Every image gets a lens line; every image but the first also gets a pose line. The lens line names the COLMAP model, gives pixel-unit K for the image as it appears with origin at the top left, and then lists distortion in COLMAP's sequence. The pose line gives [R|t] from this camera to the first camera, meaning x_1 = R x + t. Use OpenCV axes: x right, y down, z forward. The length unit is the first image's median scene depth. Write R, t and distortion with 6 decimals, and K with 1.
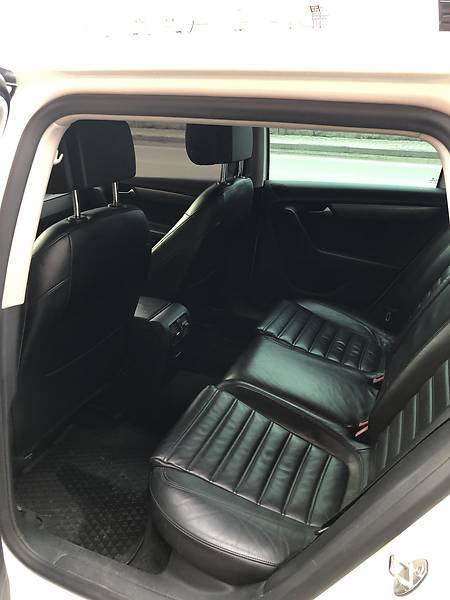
lens RADIAL K [[445.5, 0, 227.4], [0, 445.5, 298.3], [0, 0, 1]] dist [0.003968, -0.000615]
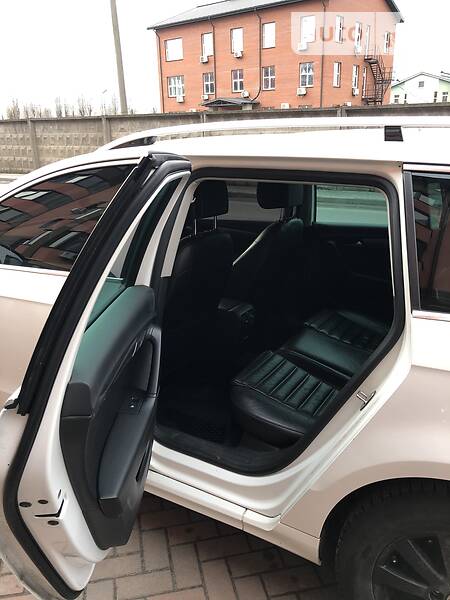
lens RADIAL K [[445.5, 0, 227.4], [0, 445.5, 298.3], [0, 0, 1]] dist [0.003968, -0.000615]
pose [[0.991742, 0.031194, -0.124400, 0.004166], [-0.045214, 0.992732, -0.111529, 0.163782], [0.120017, 0.116233, 0.985944, -0.428677]]
